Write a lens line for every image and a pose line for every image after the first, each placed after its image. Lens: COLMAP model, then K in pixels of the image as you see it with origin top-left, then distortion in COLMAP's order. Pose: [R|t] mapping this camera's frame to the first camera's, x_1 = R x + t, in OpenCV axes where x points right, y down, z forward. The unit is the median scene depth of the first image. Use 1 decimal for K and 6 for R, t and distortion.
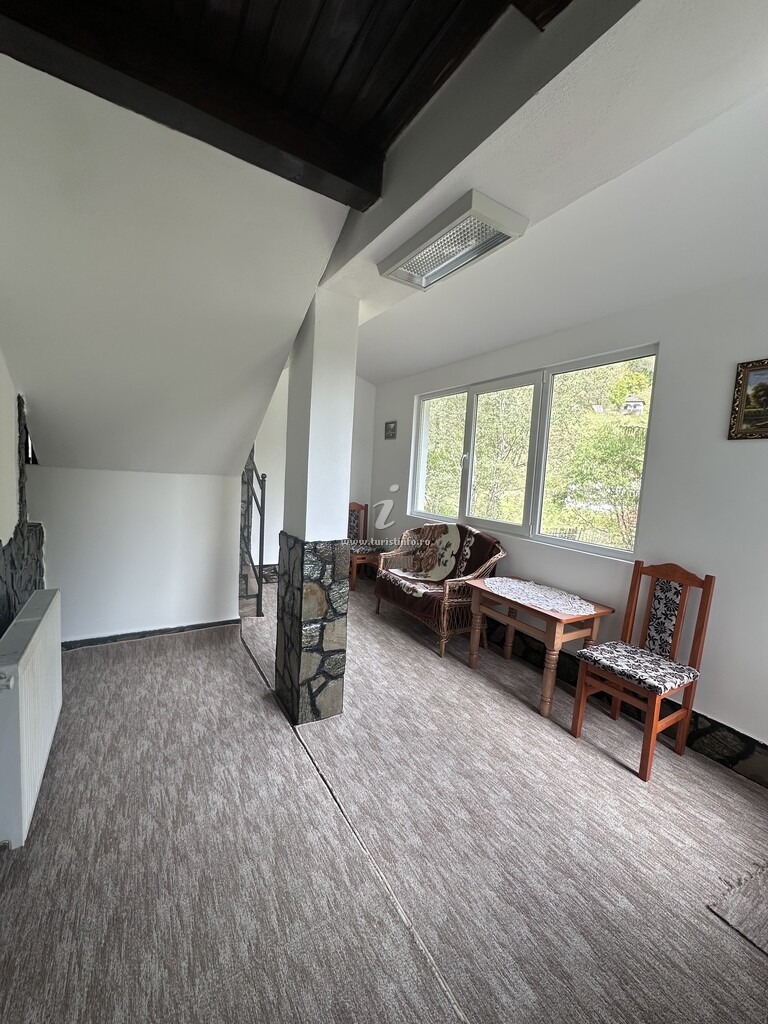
lens RADIAL K [[410.4, 0, 383.5], [0, 410.4, 513.9], [0, 0, 1]] dist [-0.012921, -0.000007]
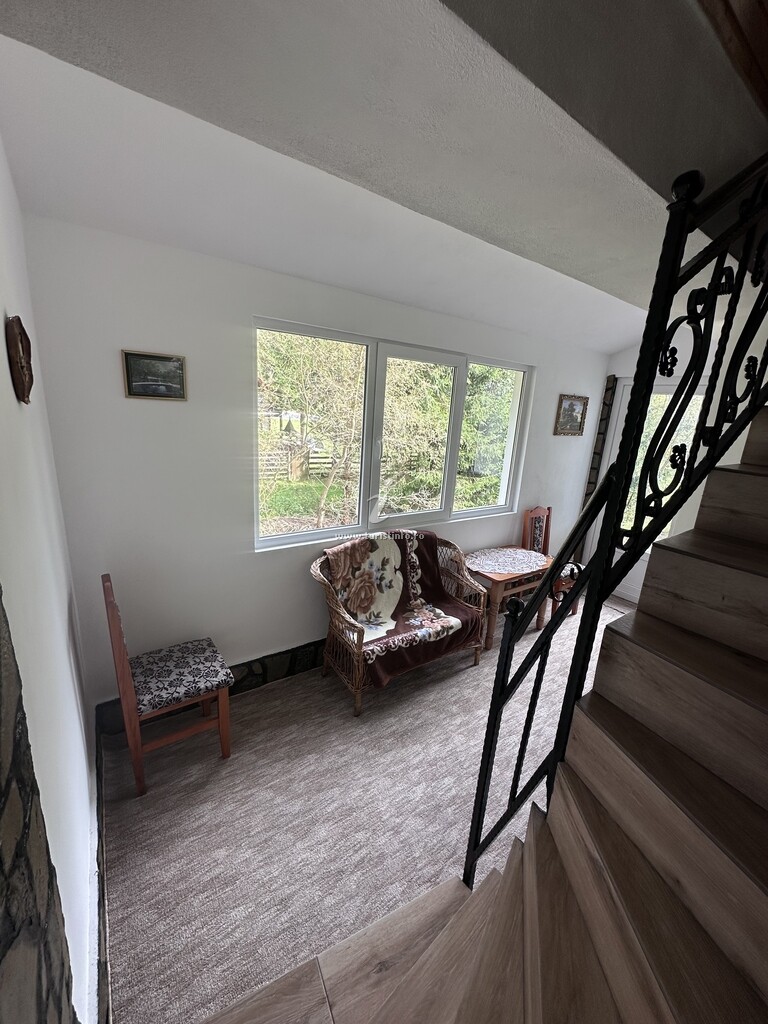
lens RADIAL K [[410.4, 0, 383.1], [0, 410.4, 511.2], [0, 0, 1]] dist [-0.012921, -0.000007]
pose [[-0.085306, -0.311276, 0.946483, -0.539011], [0.029713, 0.948729, 0.314692, -0.256316], [-0.995912, 0.054968, -0.071683, 1.060301]]
